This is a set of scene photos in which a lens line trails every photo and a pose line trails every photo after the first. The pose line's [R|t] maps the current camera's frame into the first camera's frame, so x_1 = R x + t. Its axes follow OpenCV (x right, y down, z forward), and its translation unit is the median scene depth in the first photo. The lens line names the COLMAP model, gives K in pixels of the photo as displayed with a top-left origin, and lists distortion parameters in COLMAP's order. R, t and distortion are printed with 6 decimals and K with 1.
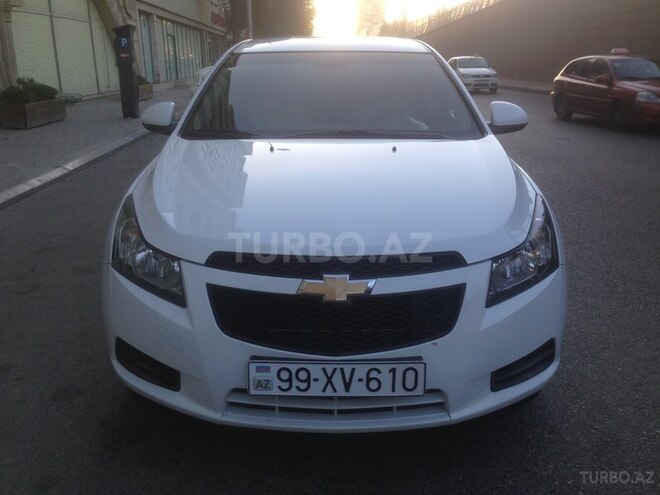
lens RADIAL K [[615.4, 0, 330.0], [0, 615.4, 247.5], [0, 0, 1]] dist [0.103360, -0.161401]
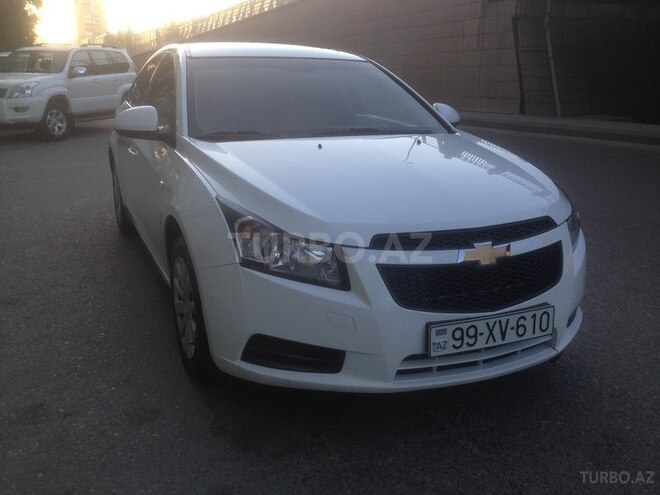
lens RADIAL K [[615.4, 0, 330.0], [0, 615.4, 247.5], [0, 0, 1]] dist [0.103360, -0.161401]
pose [[0.913233, -0.104543, 0.393796, -0.719115], [0.112565, 0.993641, 0.002744, 0.017343], [-0.391579, 0.041822, 0.919194, 0.034710]]
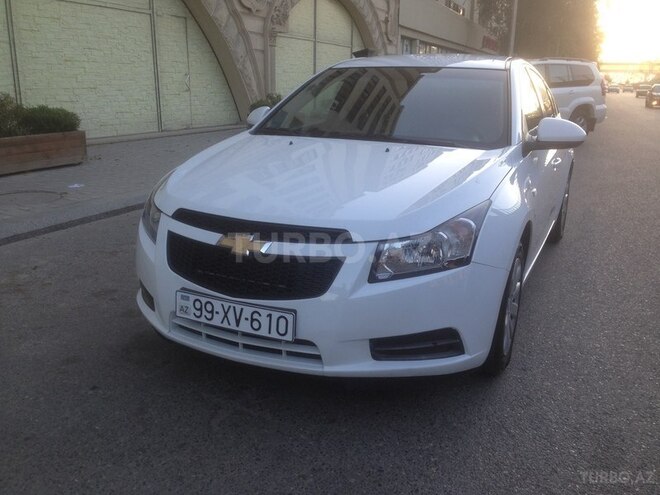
lens RADIAL K [[615.4, 0, 330.0], [0, 615.4, 247.5], [0, 0, 1]] dist [0.103360, -0.161401]
pose [[0.905261, 0.133591, -0.403306, 0.683261], [-0.148160, 0.988951, -0.004981, 0.051845], [0.398184, 0.064263, 0.915052, -0.087189]]
